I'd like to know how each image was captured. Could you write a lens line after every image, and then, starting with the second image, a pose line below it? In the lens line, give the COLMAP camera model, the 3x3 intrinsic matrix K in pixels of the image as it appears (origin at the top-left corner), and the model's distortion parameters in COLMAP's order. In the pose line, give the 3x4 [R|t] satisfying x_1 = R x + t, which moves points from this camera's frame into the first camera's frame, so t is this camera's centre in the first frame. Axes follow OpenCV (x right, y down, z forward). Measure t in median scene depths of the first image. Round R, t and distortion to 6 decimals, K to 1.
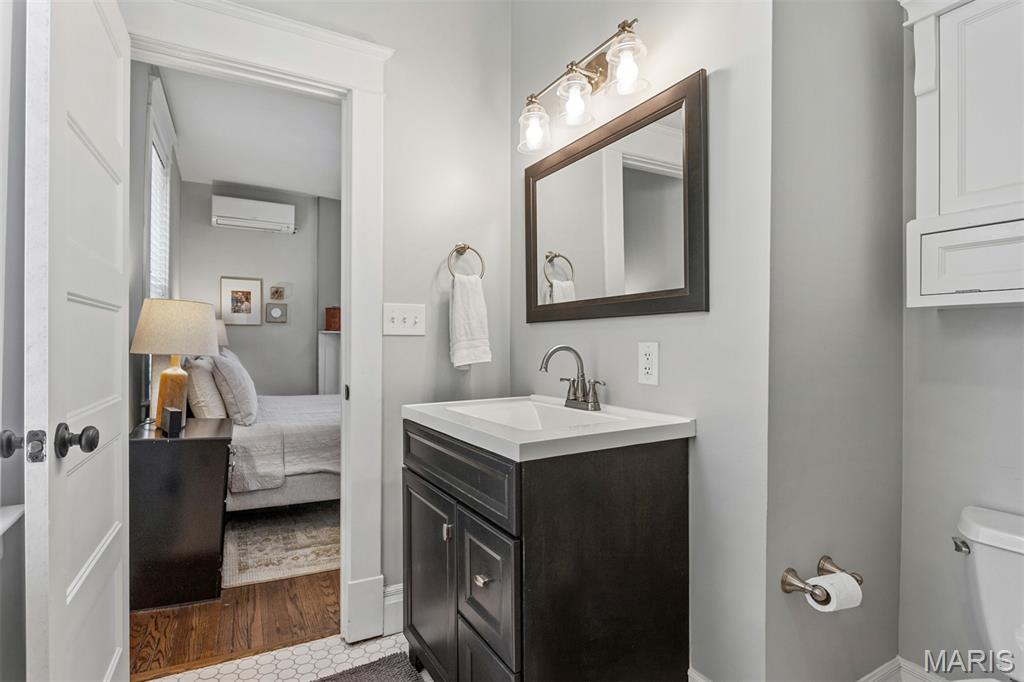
lens RADIAL K [[517.5, 0, 505.0], [0, 517.5, 341.2], [0, 0, 1]] dist [-0.010807, 0.000004]
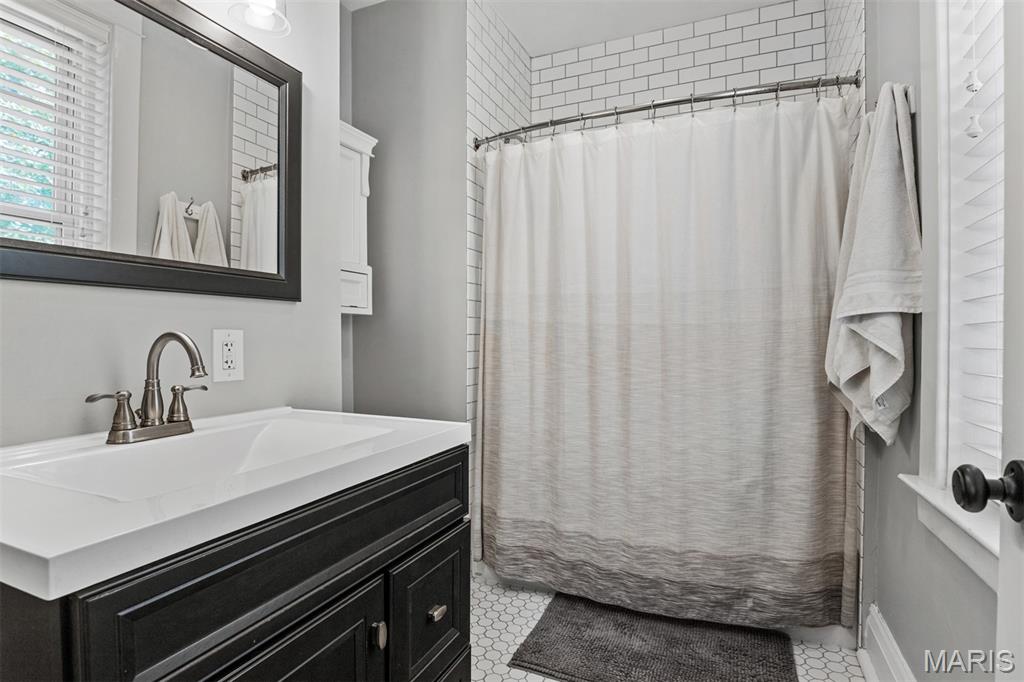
lens RADIAL K [[517.5, 0, 505.0], [0, 517.5, 341.2], [0, 0, 1]] dist [-0.010807, 0.000004]
pose [[-0.587852, -0.010214, 0.808904, -0.638443], [-0.009896, 0.999936, 0.005434, 0.011797], [-0.808908, -0.004810, -0.587916, 1.127725]]
